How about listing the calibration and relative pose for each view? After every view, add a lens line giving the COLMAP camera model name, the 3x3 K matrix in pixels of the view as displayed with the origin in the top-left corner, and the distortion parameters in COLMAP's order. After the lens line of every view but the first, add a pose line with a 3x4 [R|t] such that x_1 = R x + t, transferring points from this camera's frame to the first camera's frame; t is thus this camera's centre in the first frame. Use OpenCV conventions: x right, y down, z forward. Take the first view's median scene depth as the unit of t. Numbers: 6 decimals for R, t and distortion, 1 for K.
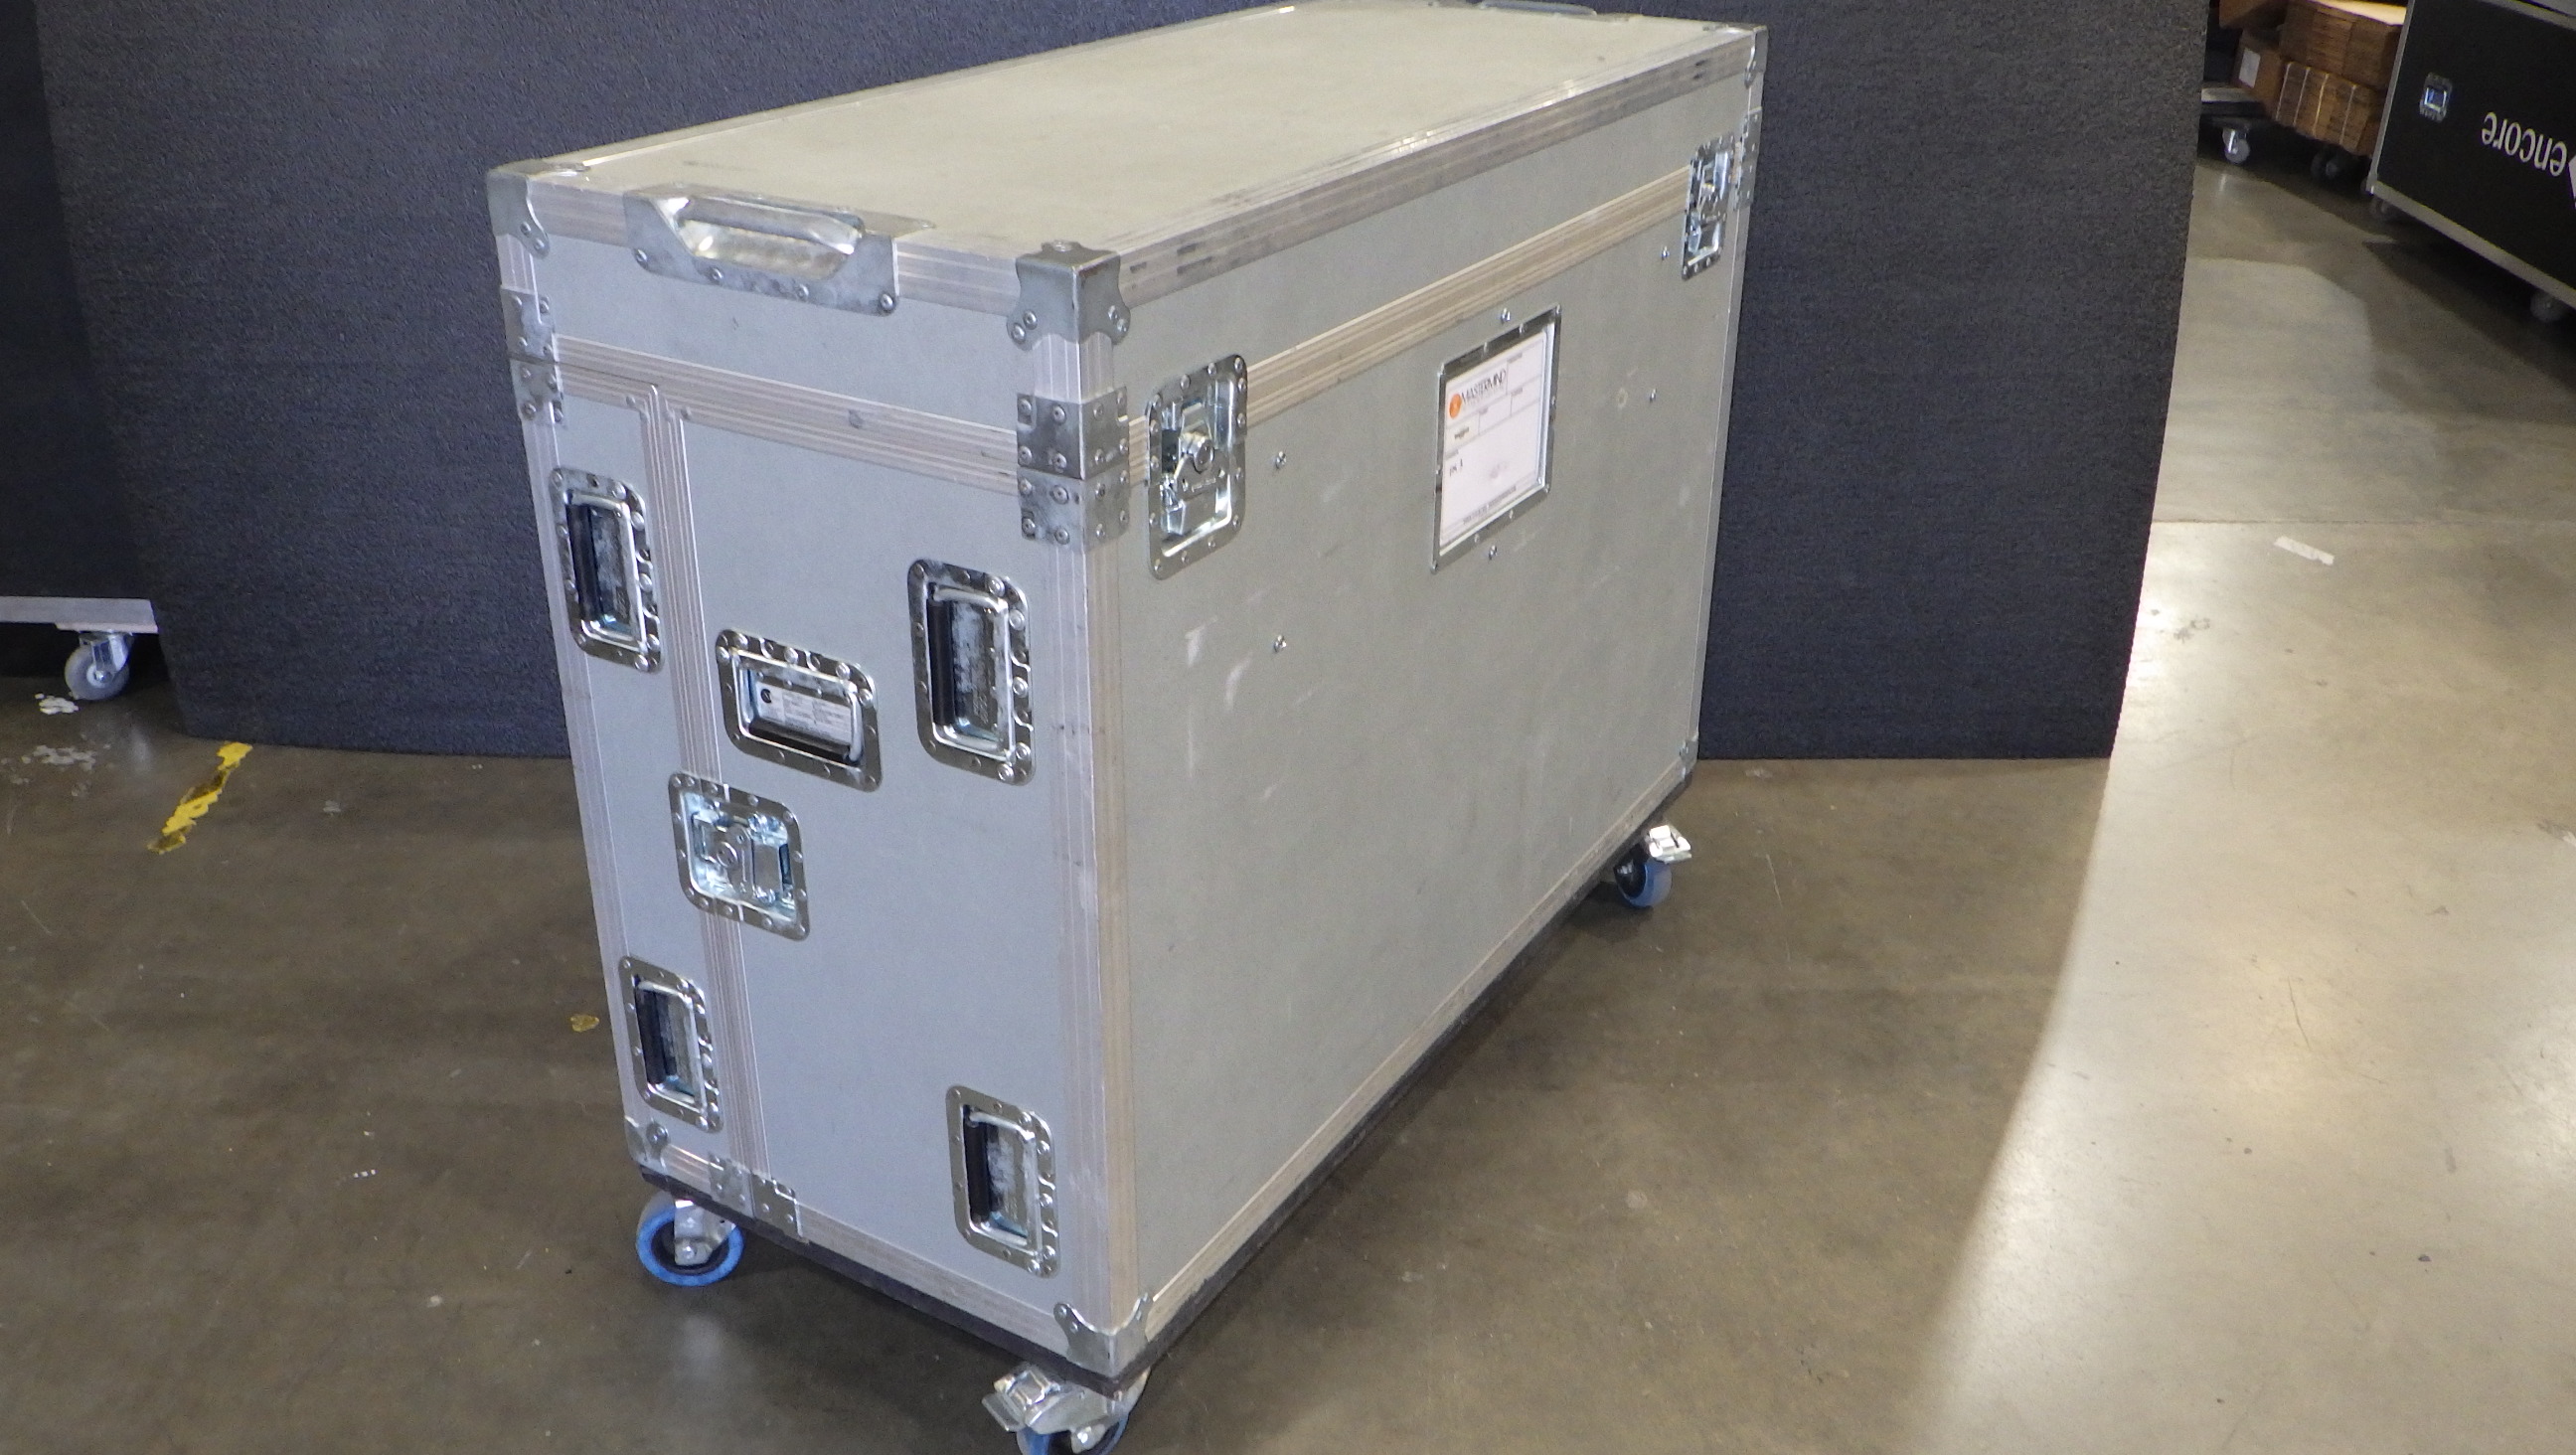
lens RADIAL K [[2105.4, 0, 1288.0], [0, 2105.4, 727.5], [0, 0, 1]] dist [0.003676, -0.008770]
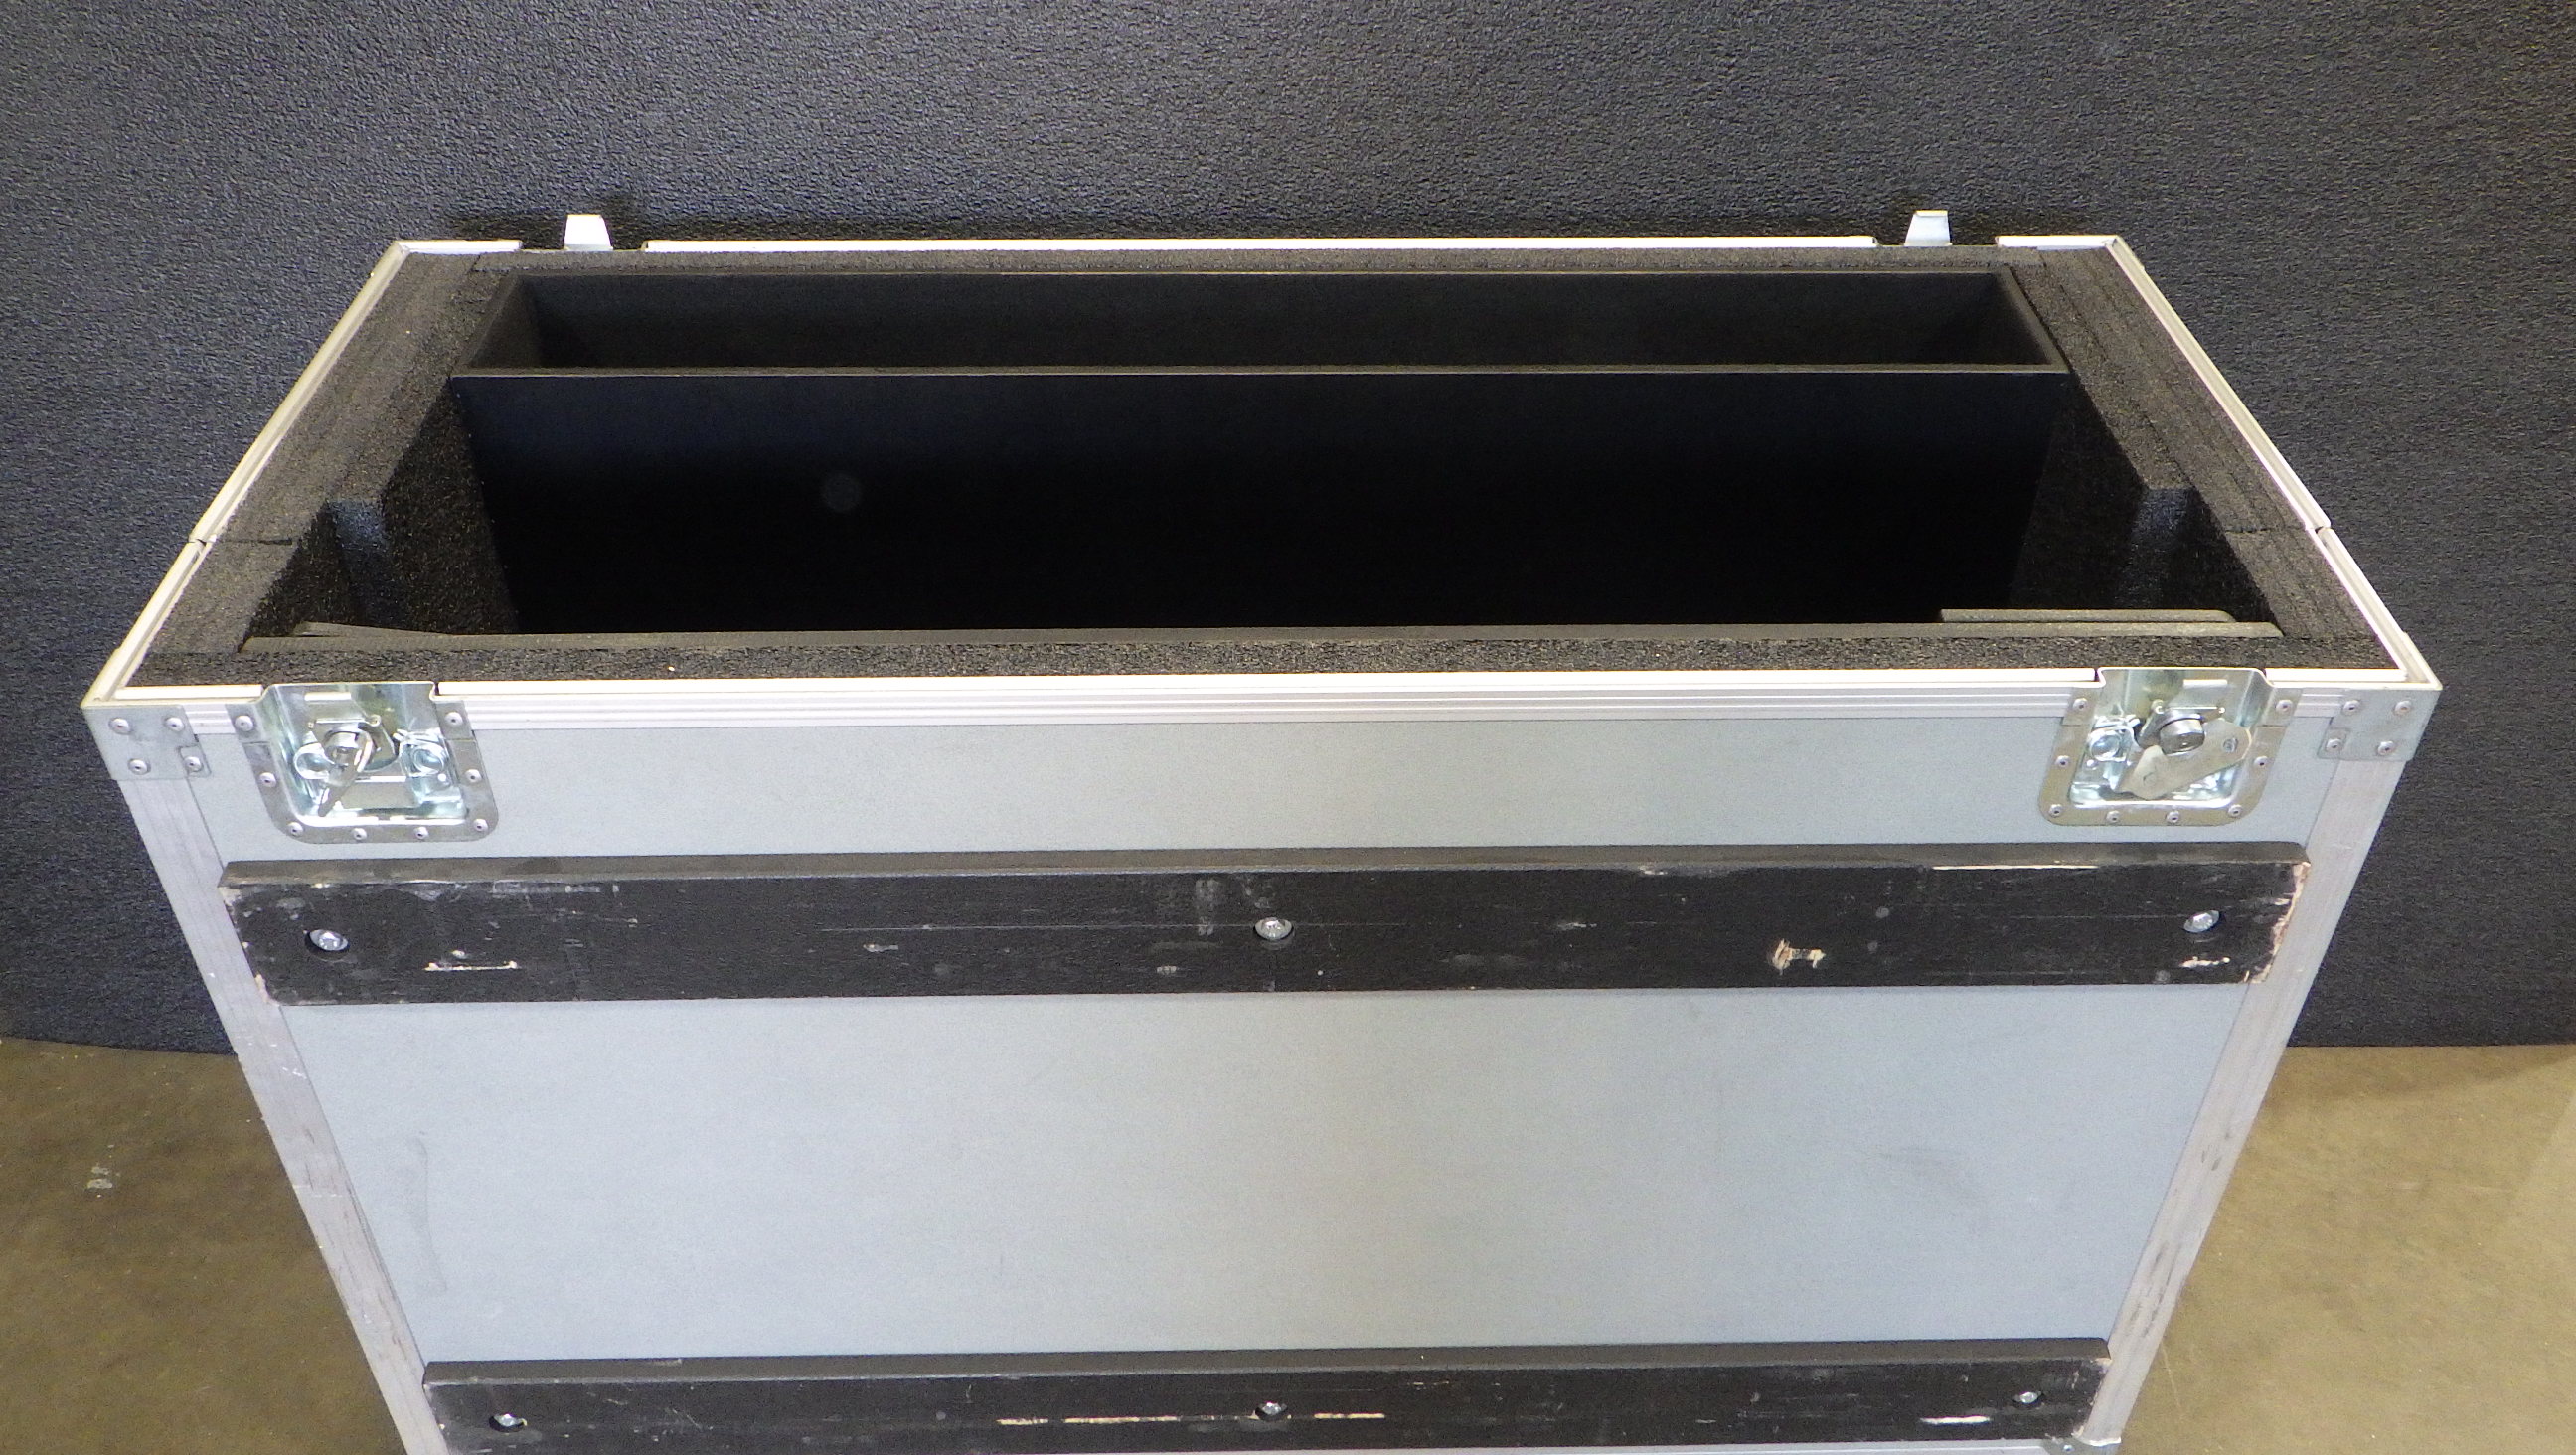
lens RADIAL K [[2123.9, 0, 1288.0], [0, 2123.9, 727.5], [0, 0, 1]] dist [-0.002188, -0.007041]
pose [[0.999801, -0.007068, -0.018675, -0.039202], [0.010950, 0.976161, 0.216771, -0.268218], [0.016698, -0.216933, 0.976044, 0.347860]]
